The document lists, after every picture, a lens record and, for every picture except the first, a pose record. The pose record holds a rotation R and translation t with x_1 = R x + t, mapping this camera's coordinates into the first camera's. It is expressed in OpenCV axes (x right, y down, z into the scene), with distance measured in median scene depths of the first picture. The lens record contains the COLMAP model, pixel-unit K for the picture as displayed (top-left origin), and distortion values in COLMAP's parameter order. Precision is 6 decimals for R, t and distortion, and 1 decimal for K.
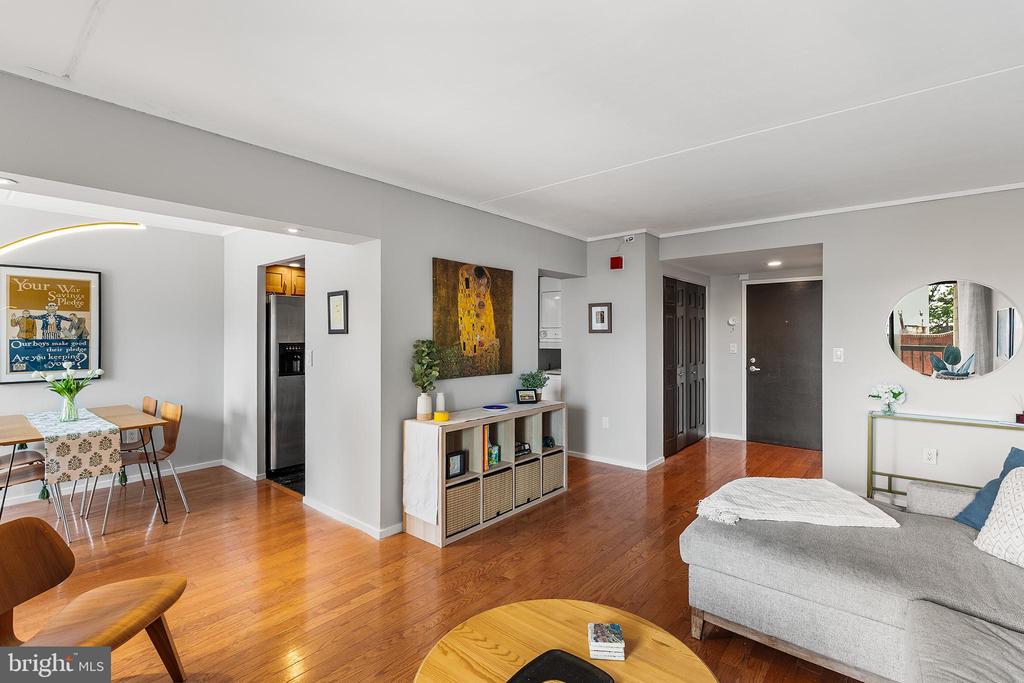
lens RADIAL K [[477.3, 0, 502.7], [0, 477.3, 334.8], [0, 0, 1]] dist [0.003871, -0.001003]
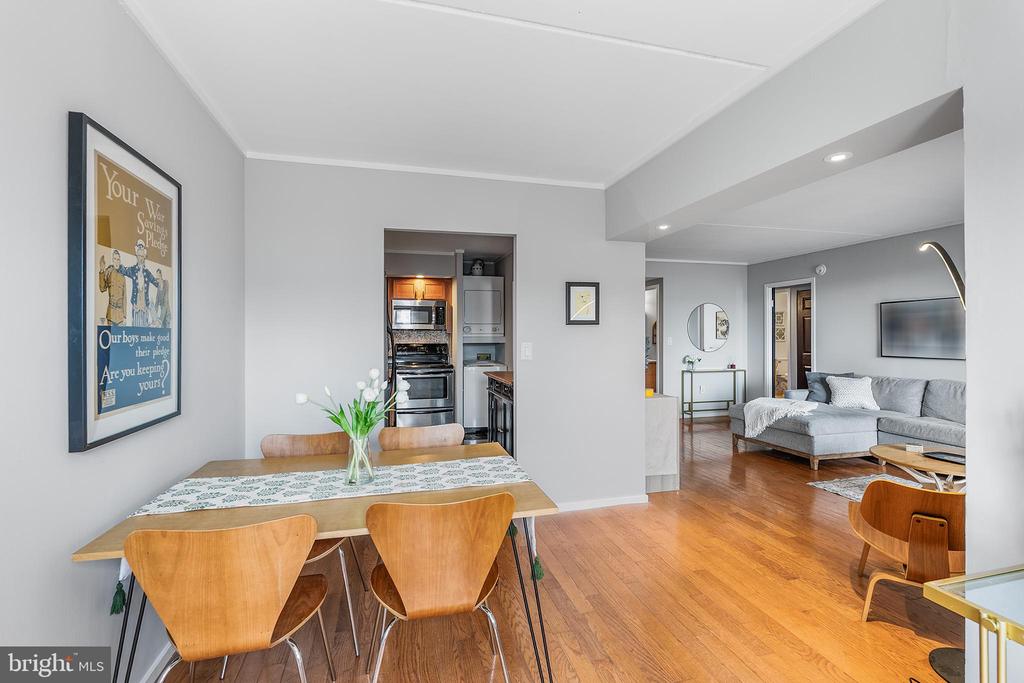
lens RADIAL K [[477.3, 0, 509.0], [0, 477.3, 334.2], [0, 0, 1]] dist [0.003871, -0.001003]
pose [[0.552091, -0.000279, 0.833784, -1.106298], [0.001727, 0.999998, -0.000809, 0.016123], [-0.833782, 0.001887, 0.552091, 0.502912]]
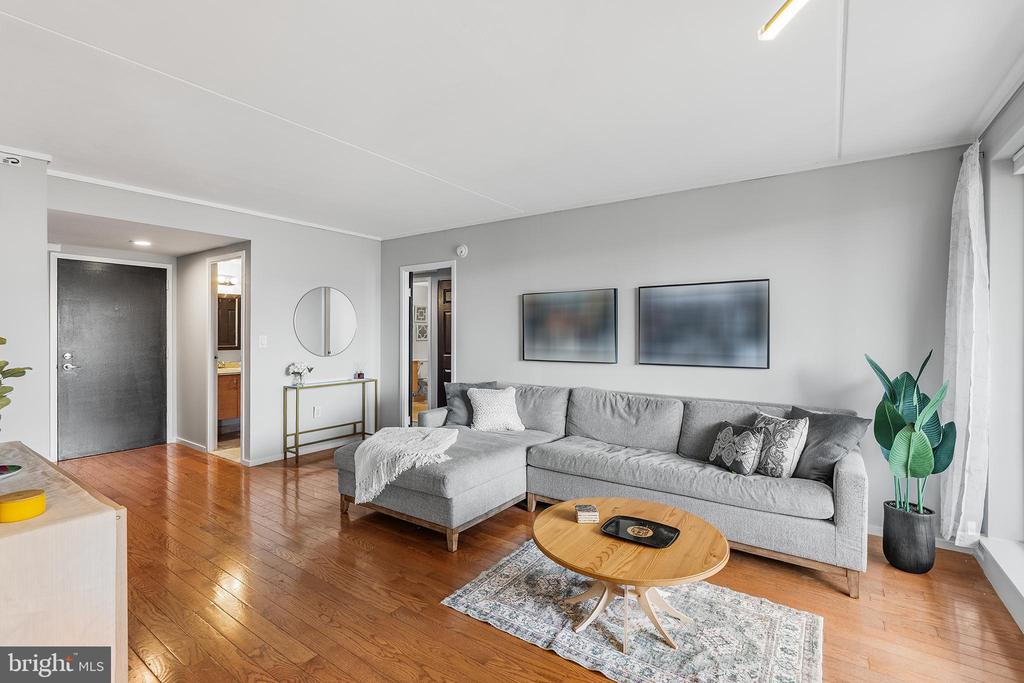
lens RADIAL K [[477.3, 0, 506.0], [0, 477.3, 338.8], [0, 0, 1]] dist [0.003871, -0.001003]
pose [[-0.088530, -0.012725, 0.995992, -0.477347], [-0.005620, 0.999909, 0.012275, 0.017317], [-0.996058, -0.004511, -0.088594, 0.510753]]
